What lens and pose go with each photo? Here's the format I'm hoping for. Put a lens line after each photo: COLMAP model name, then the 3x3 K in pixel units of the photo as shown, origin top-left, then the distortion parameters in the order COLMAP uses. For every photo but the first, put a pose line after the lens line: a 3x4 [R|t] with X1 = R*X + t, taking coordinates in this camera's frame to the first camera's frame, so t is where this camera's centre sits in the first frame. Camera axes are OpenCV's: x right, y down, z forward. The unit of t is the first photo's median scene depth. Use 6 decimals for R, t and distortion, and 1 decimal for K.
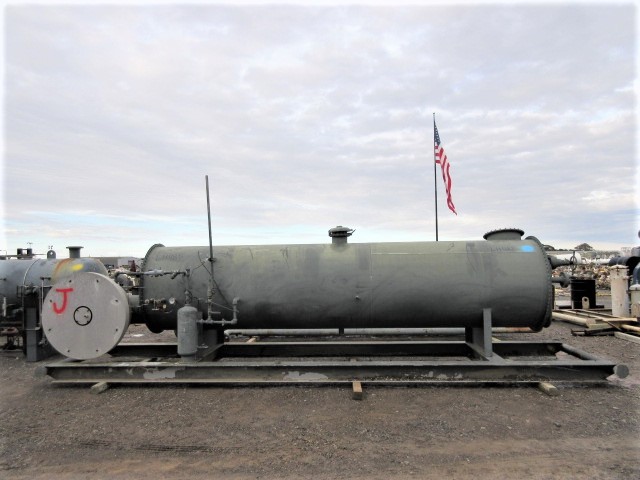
lens RADIAL K [[479.5, 0, 320.0], [0, 479.5, 240.0], [0, 0, 1]] dist [0.012696, 0.002767]
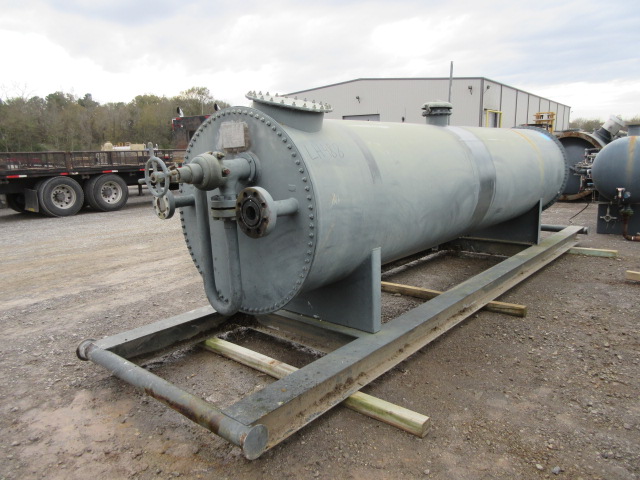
lens RADIAL K [[474.6, 0, 320.1], [0, 474.6, 242.9], [0, 0, 1]] dist [0.000437, -0.000728]
pose [[-0.595189, 0.186713, -0.781594, 0.815107], [0.068031, 0.980848, 0.182506, 0.042584], [0.800701, 0.055453, -0.596492, 1.446157]]
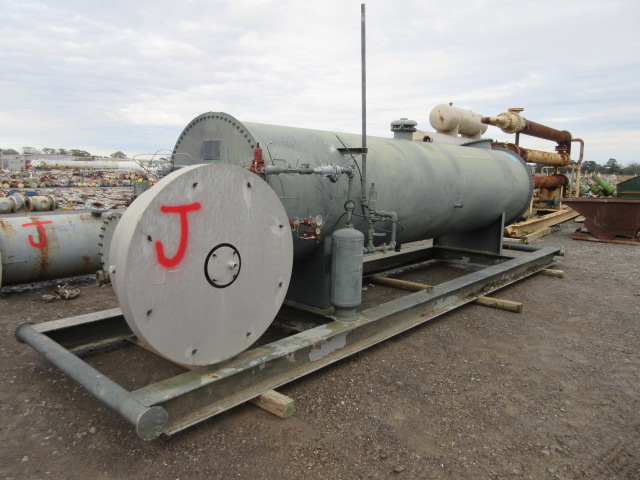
lens RADIAL K [[472.5, 0, 320.0], [0, 472.5, 240.0], [0, 0, 1]] dist [0.001643, -0.000371]
pose [[0.615655, -0.087336, 0.783161, -0.767164], [-0.060158, 0.985730, 0.157217, 0.062832], [-0.785716, -0.143905, 0.601616, 0.677800]]
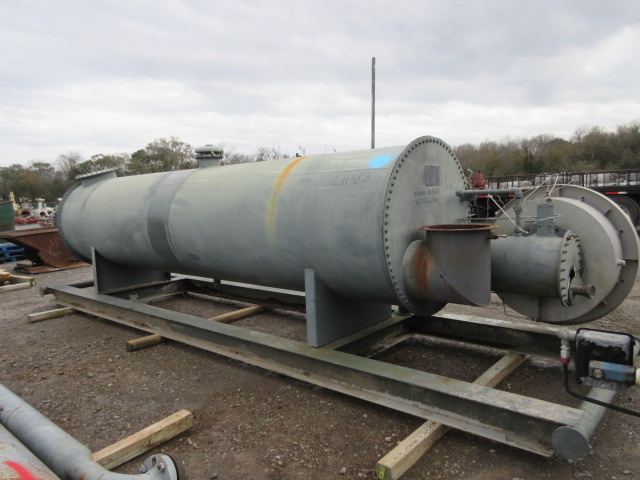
lens RADIAL K [[474.6, 0, 320.1], [0, 474.6, 242.9], [0, 0, 1]] dist [0.000437, -0.000728]
pose [[-0.796867, -0.014392, 0.603984, -0.617613], [0.032930, 0.997195, 0.067208, 0.090509], [-0.603257, 0.073445, -0.794158, 1.678821]]
